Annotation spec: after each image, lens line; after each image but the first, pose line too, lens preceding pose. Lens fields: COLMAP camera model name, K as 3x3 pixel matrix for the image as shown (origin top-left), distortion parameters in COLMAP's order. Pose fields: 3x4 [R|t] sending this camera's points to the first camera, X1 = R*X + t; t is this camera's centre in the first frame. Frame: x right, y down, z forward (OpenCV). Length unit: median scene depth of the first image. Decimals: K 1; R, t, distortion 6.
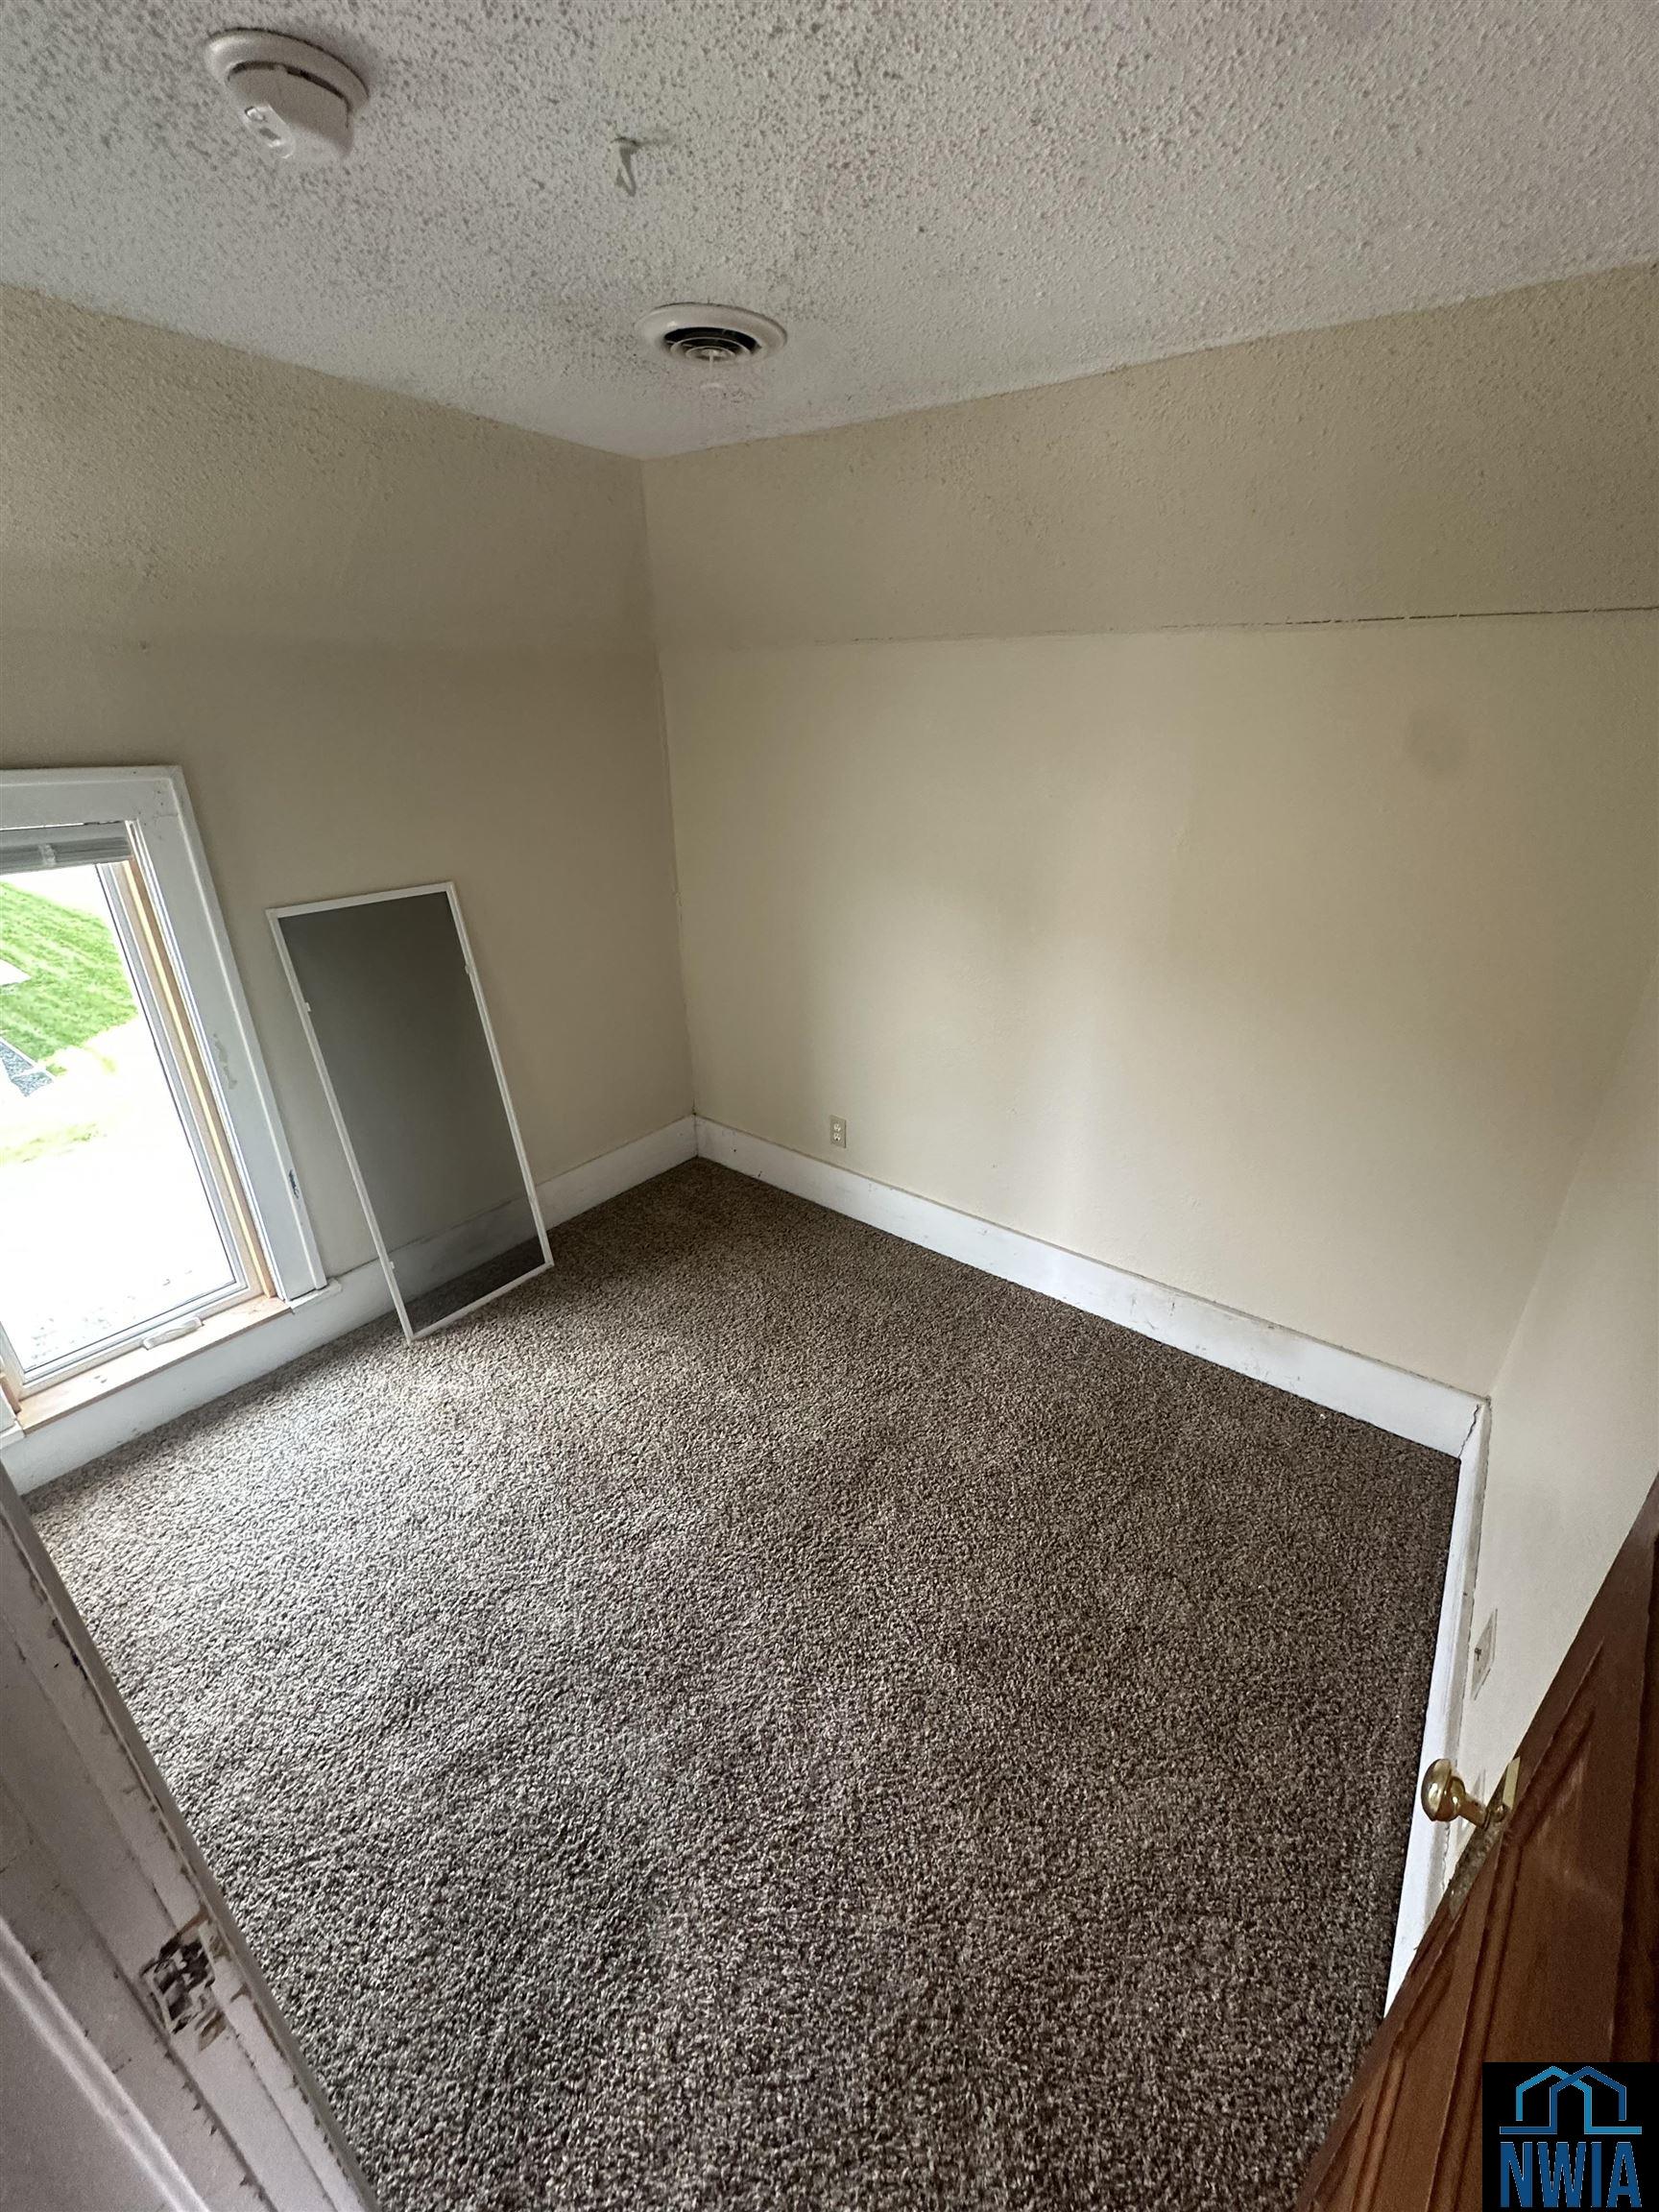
lens RADIAL K [[880.8, 0, 827.0], [0, 880.8, 1105.7], [0, 0, 1]] dist [-0.002071, 0.000669]
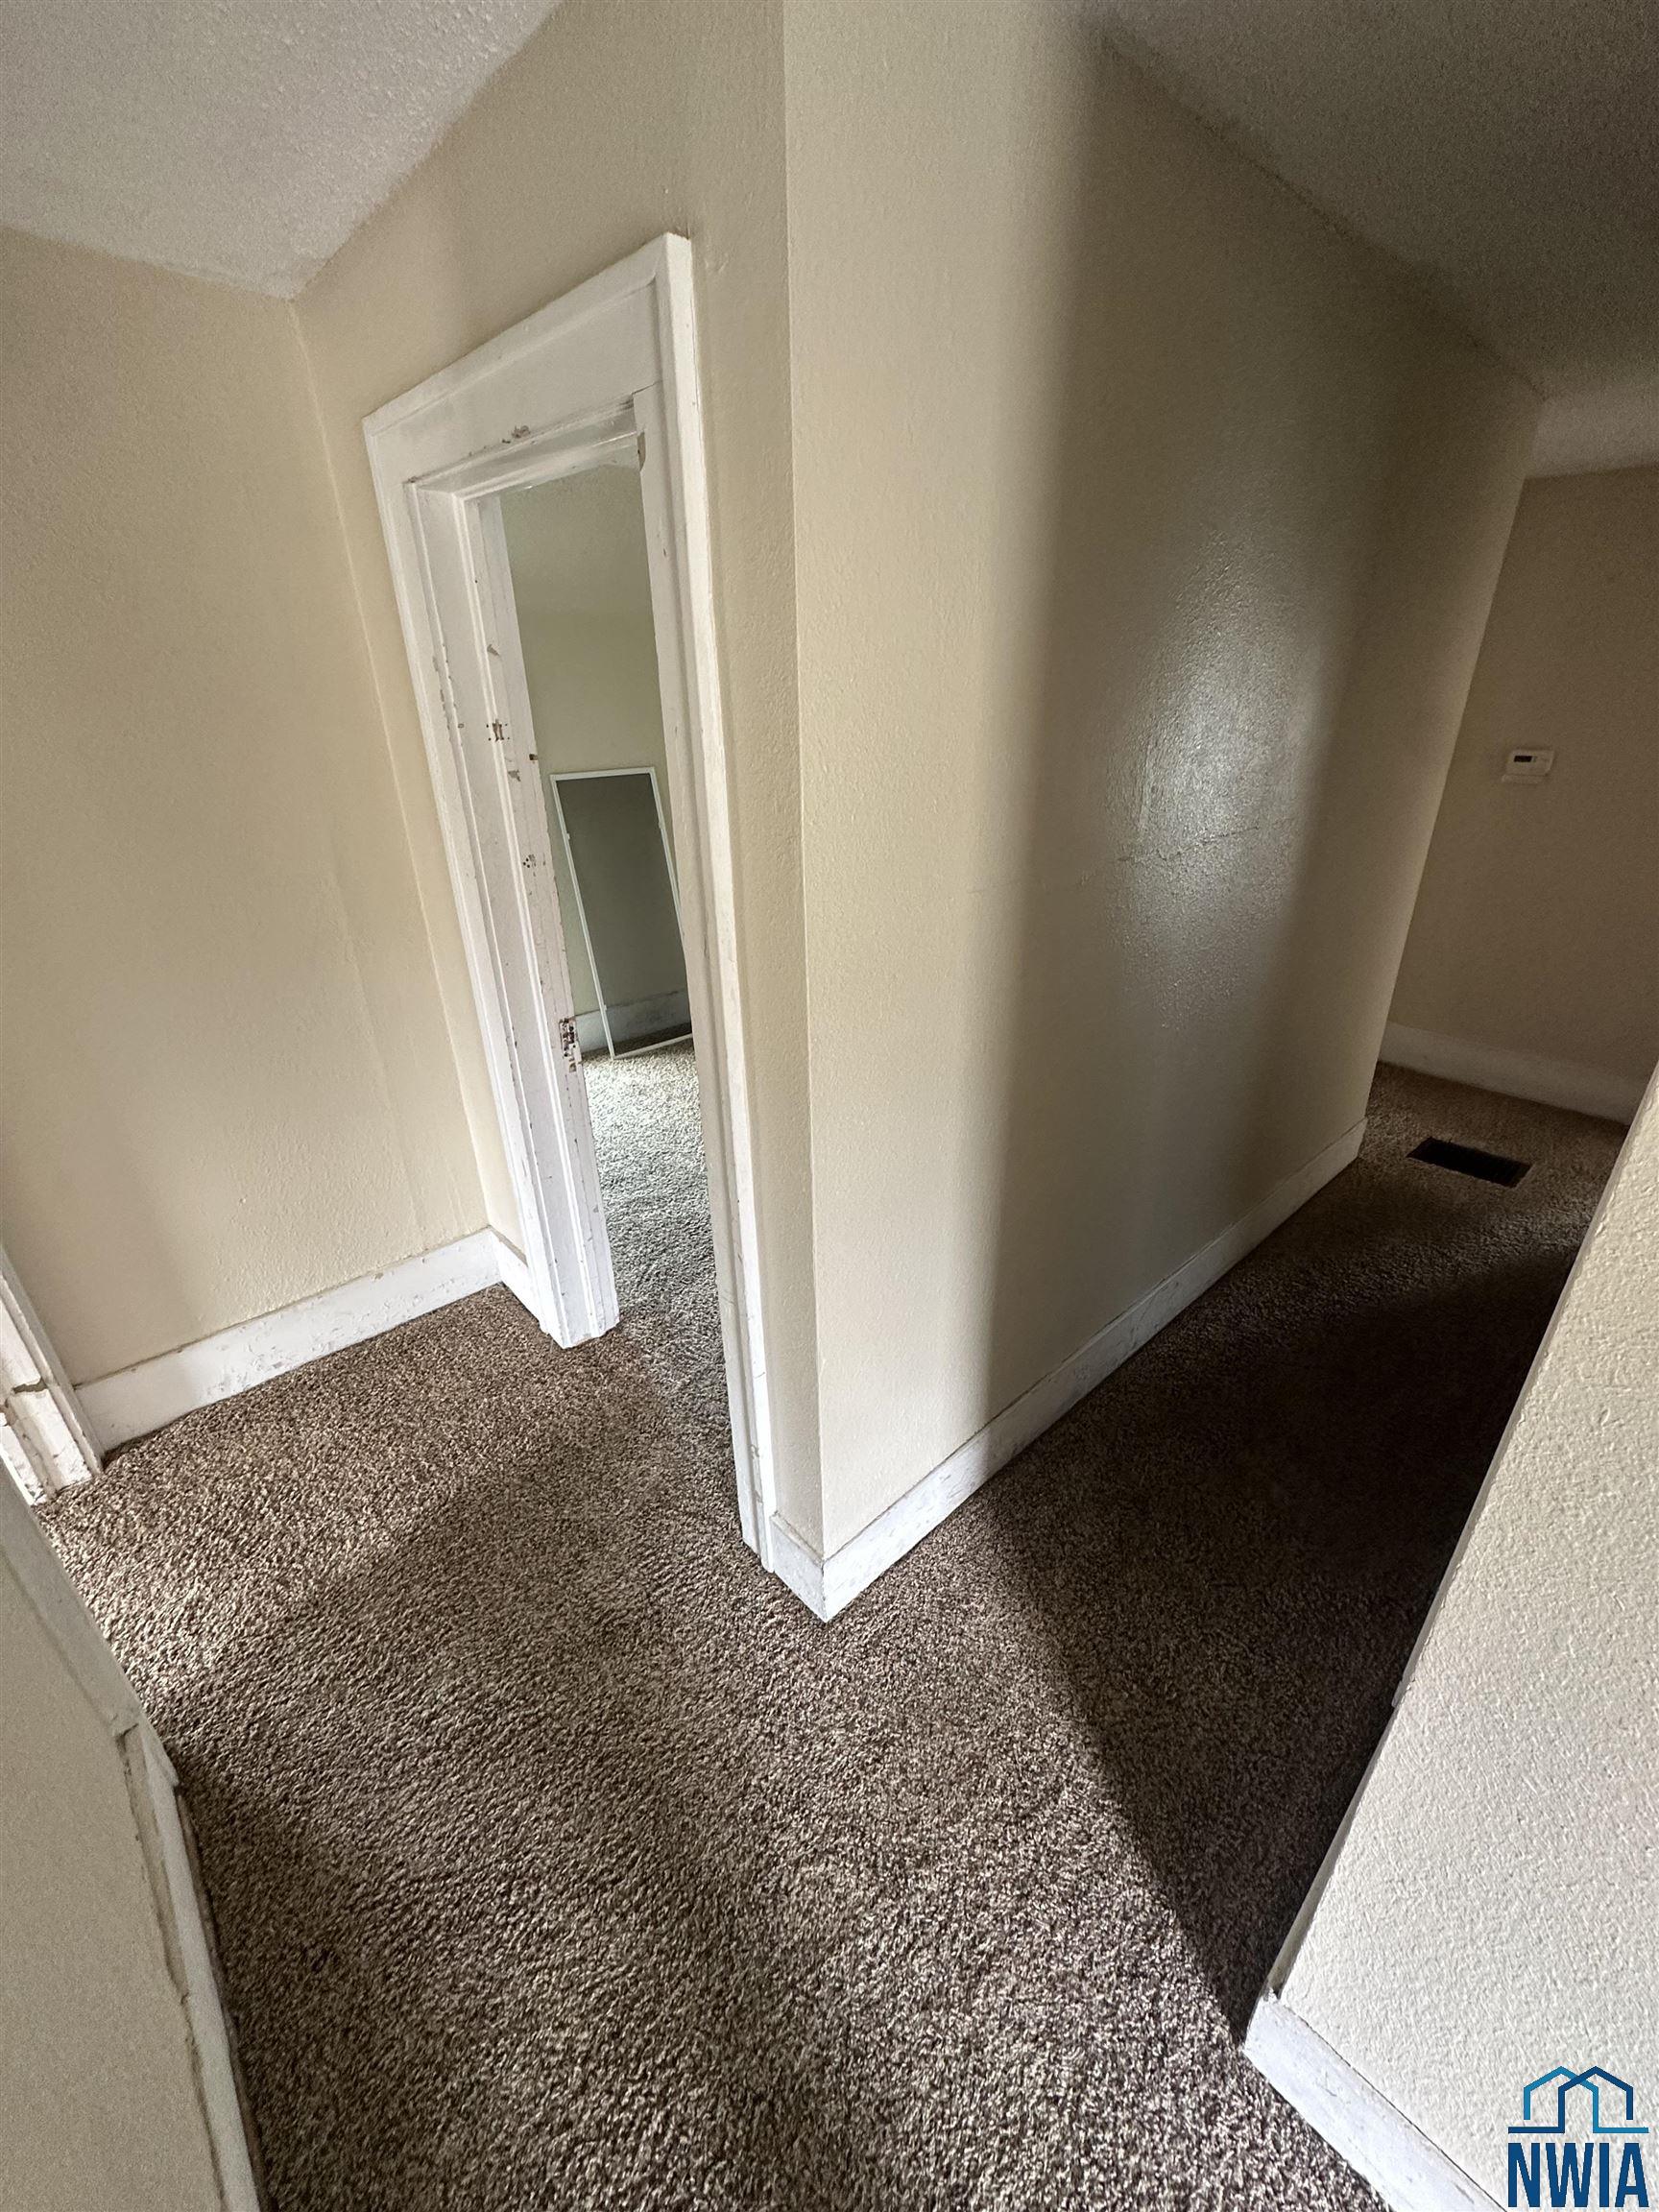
lens RADIAL K [[880.8, 0, 841.1], [0, 880.8, 1098.6], [0, 0, 1]] dist [-0.002071, 0.000669]
pose [[0.985086, 0.058294, -0.161885, 0.216248], [-0.055879, 0.998248, 0.019435, 0.317369], [0.162734, -0.010099, 0.986618, -0.561373]]
